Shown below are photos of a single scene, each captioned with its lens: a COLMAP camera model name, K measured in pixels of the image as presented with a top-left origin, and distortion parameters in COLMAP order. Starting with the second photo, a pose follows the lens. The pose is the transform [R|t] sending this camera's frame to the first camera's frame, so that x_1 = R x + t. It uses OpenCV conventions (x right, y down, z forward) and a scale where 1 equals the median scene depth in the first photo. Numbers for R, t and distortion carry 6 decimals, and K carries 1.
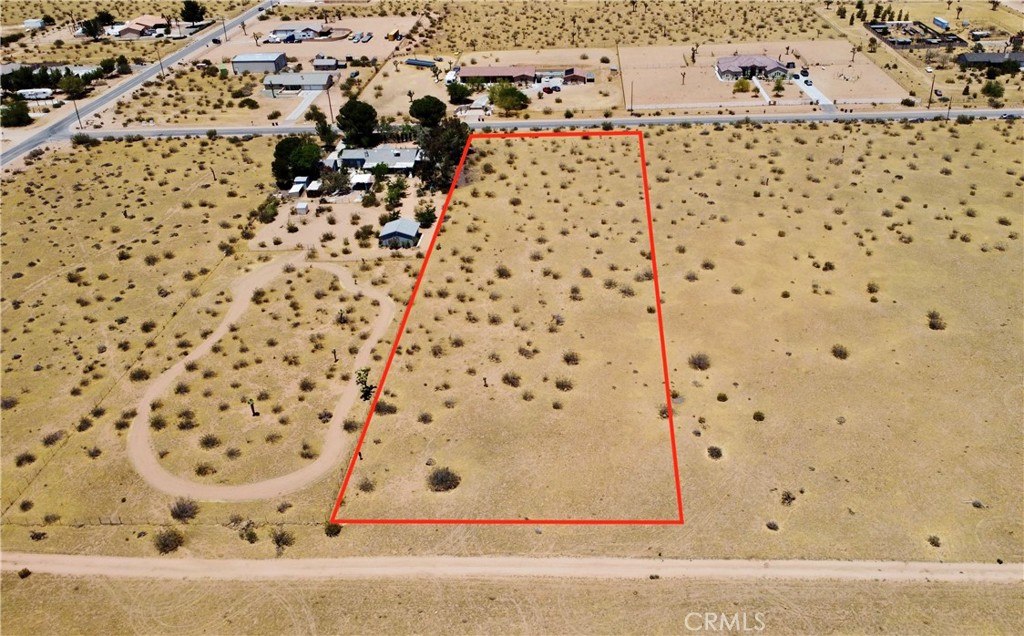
lens RADIAL K [[846.1, 0, 556.0], [0, 846.1, 317.9], [0, 0, 1]] dist [0.004613, -0.003844]
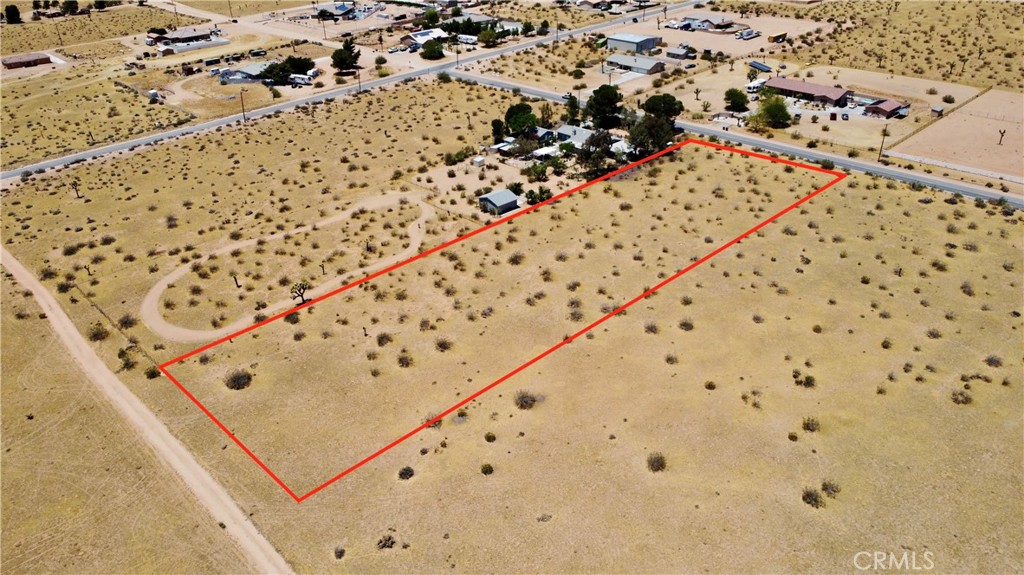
lens RADIAL K [[768.4, 0, 507.3], [0, 768.4, 288.1], [0, 0, 1]] dist [0.006716, -0.006807]
pose [[0.716565, 0.345032, -0.606208, 0.471102], [-0.337570, 0.932073, 0.131480, -0.127570], [0.610395, 0.110423, 0.784363, 0.216426]]
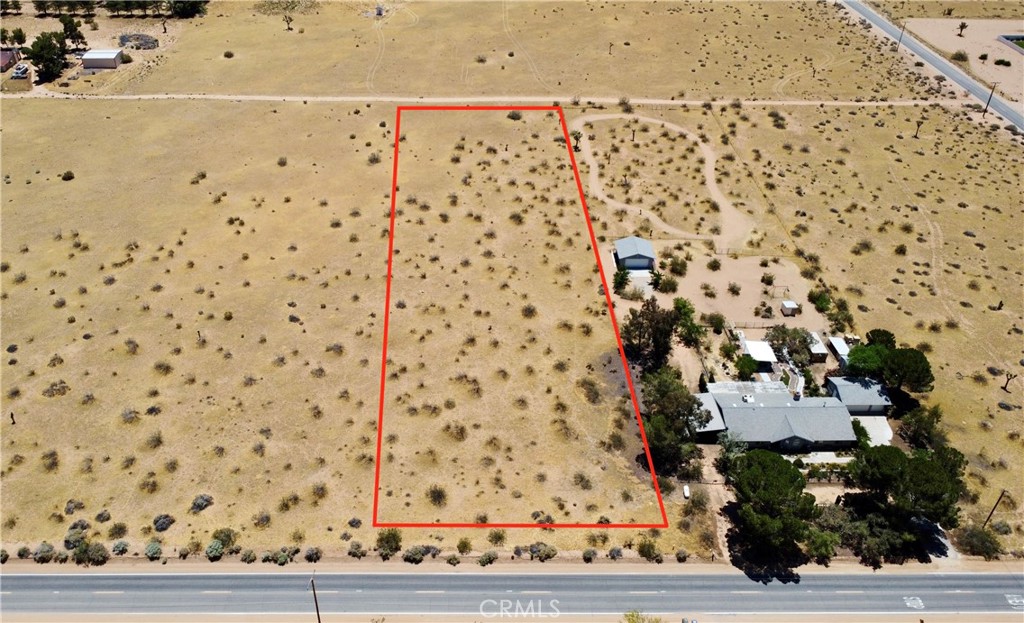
lens RADIAL K [[842.9, 0, 467.0], [0, 842.9, 311.6], [0, 0, 1]] dist [0.003619, -0.005378]
pose [[-0.999031, 0.039368, -0.019689, 0.028931], [-0.001135, 0.424127, 0.905602, -0.925331], [0.044002, 0.904746, -0.423672, 1.428396]]
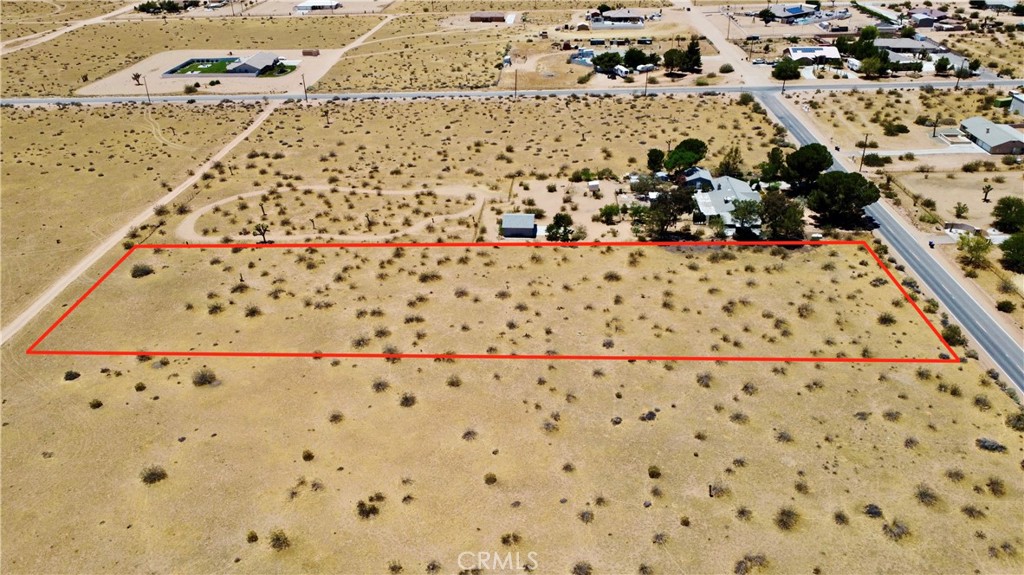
lens RADIAL K [[768.4, 0, 507.3], [0, 768.4, 288.1], [0, 0, 1]] dist [0.006716, -0.006807]
pose [[-0.023835, 0.505141, -0.862707, 0.664293], [-0.473237, 0.754442, 0.454823, -0.456690], [0.880612, 0.419106, 0.221070, 0.791796]]
